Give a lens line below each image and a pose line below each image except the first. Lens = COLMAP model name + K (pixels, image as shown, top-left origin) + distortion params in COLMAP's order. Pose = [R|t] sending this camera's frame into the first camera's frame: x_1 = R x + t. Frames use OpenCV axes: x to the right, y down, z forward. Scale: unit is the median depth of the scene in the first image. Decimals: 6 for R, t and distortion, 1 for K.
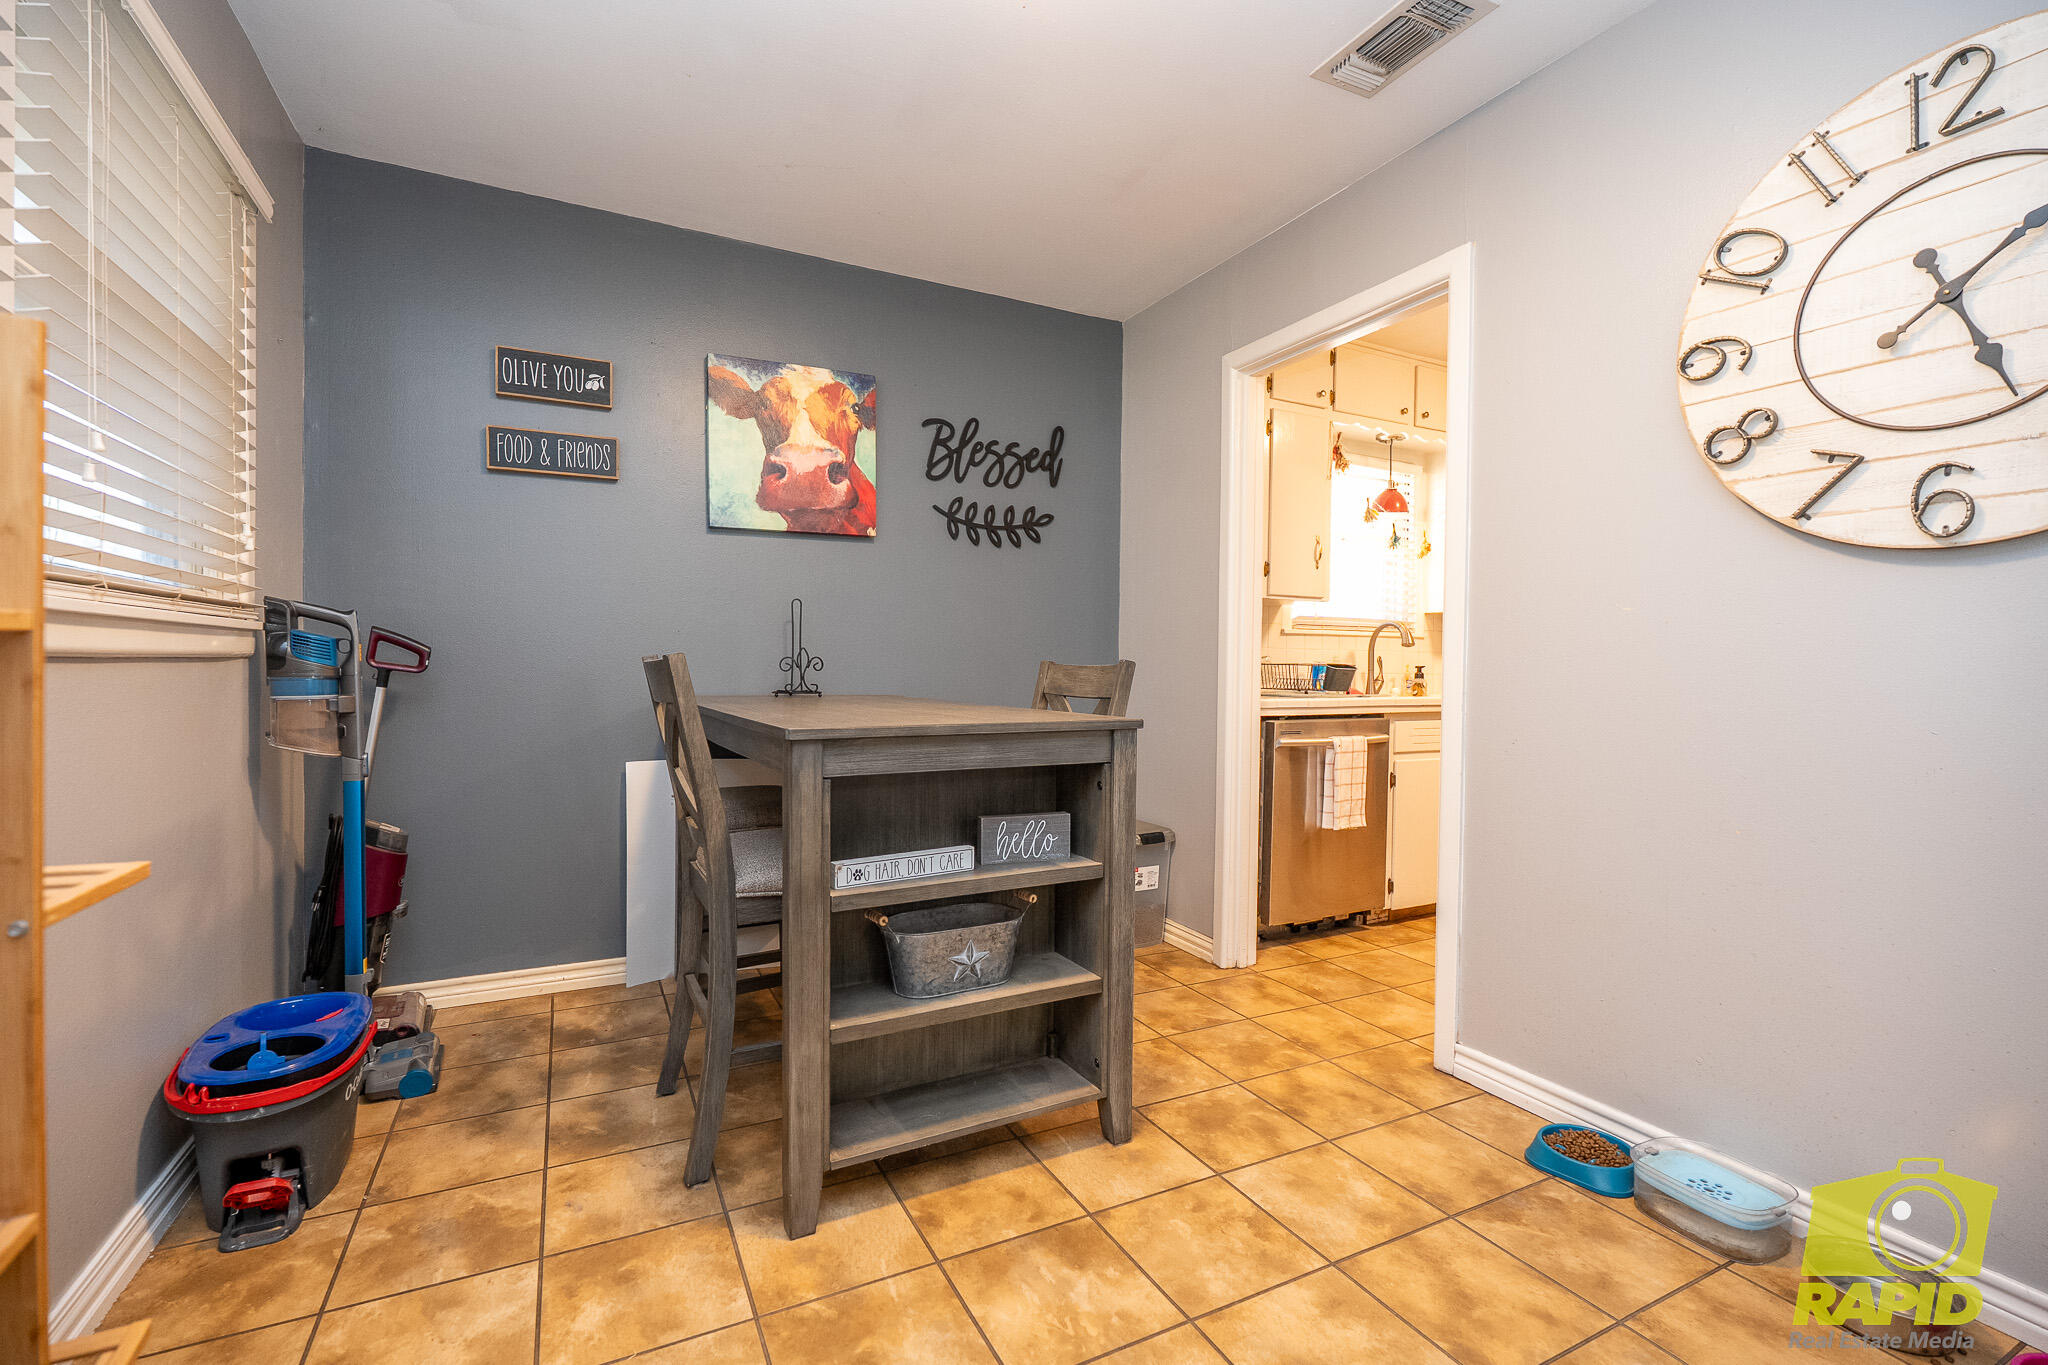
lens RADIAL K [[896.2, 0, 1023.8], [0, 896.2, 680.0], [0, 0, 1]] dist [-0.008474, 0.001318]
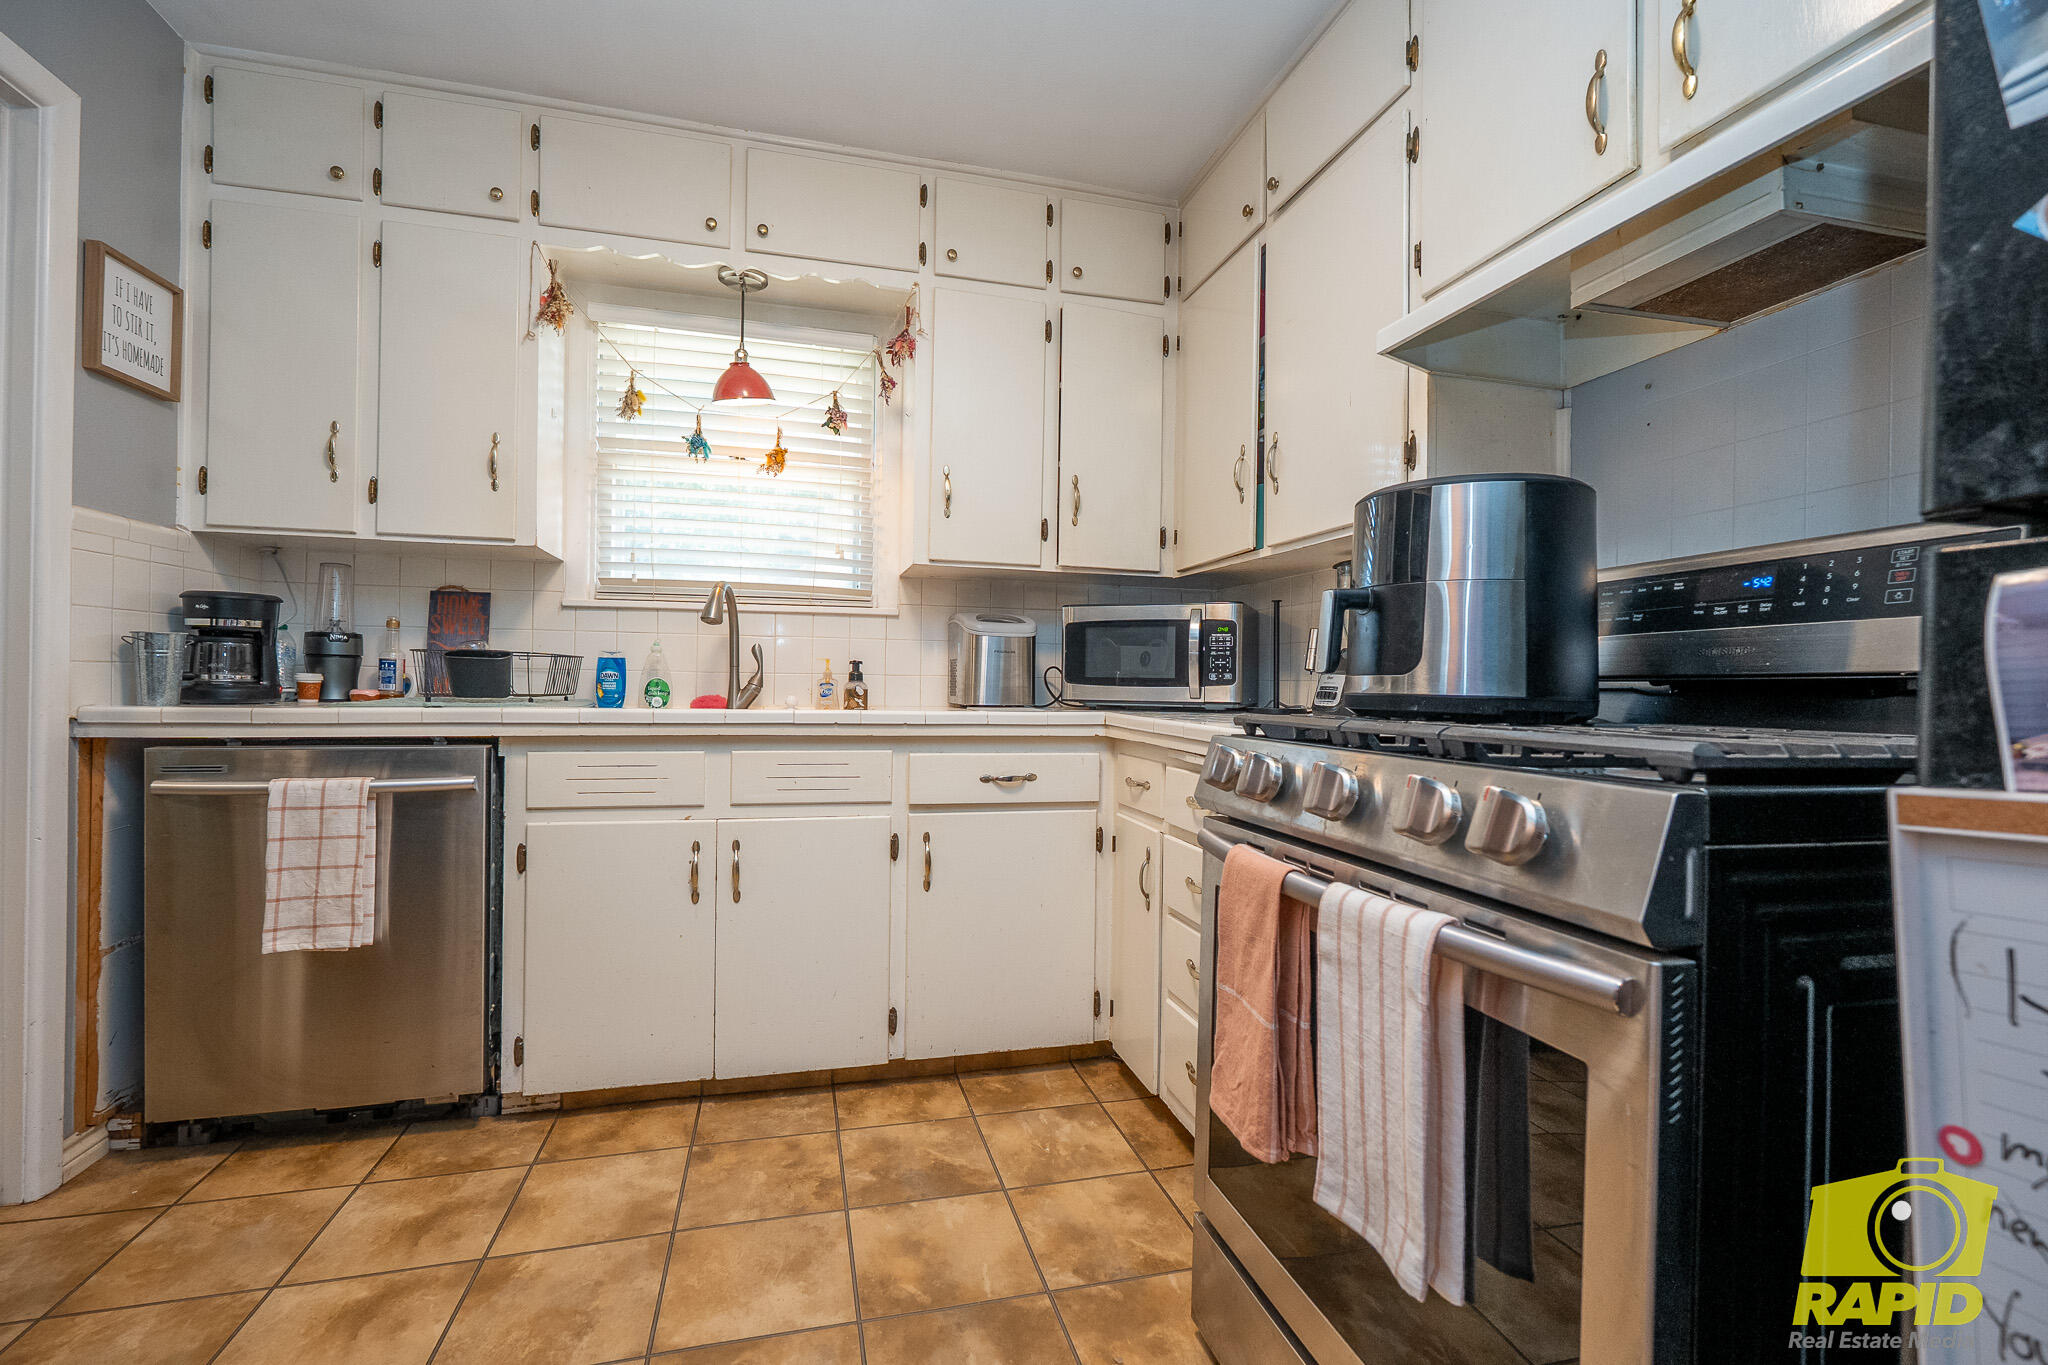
lens RADIAL K [[896.2, 0, 1022.5], [0, 896.2, 681.3], [0, 0, 1]] dist [-0.008474, 0.001318]
pose [[0.977504, -0.000201, -0.210917, 0.847773], [-0.004170, 0.999786, -0.020279, 0.012686], [0.210876, 0.020702, 0.977294, 0.536063]]
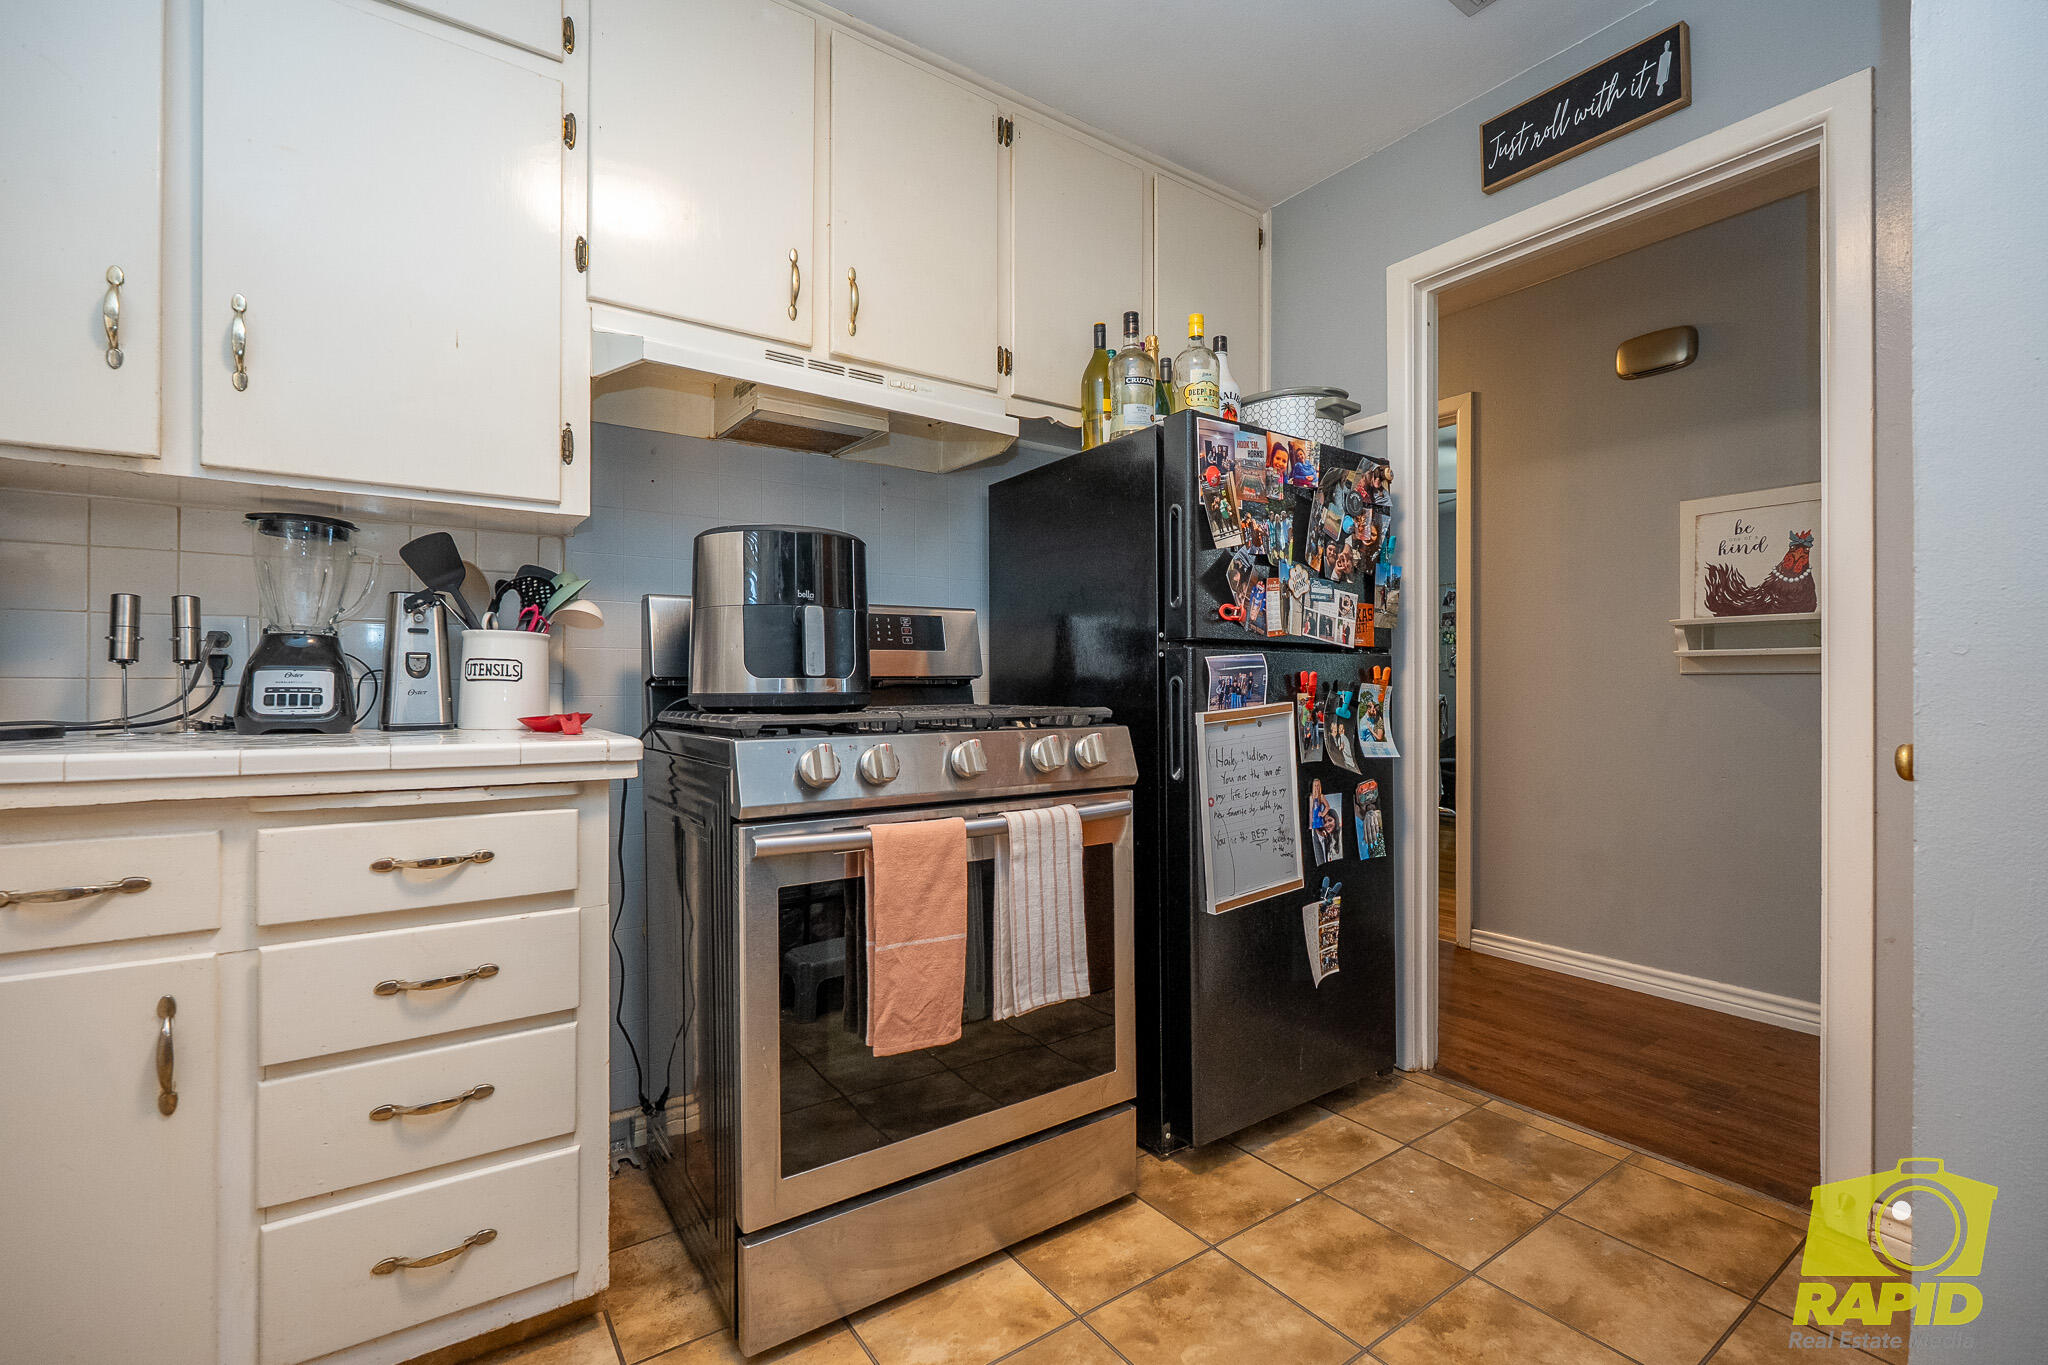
lens RADIAL K [[896.2, 0, 1016.7], [0, 896.2, 683.4], [0, 0, 1]] dist [-0.008474, 0.001318]
pose [[-0.142929, -0.012289, 0.989657, 0.459370], [0.013991, 0.999798, 0.014435, 0.000173], [-0.989634, 0.015910, -0.142728, 0.878240]]
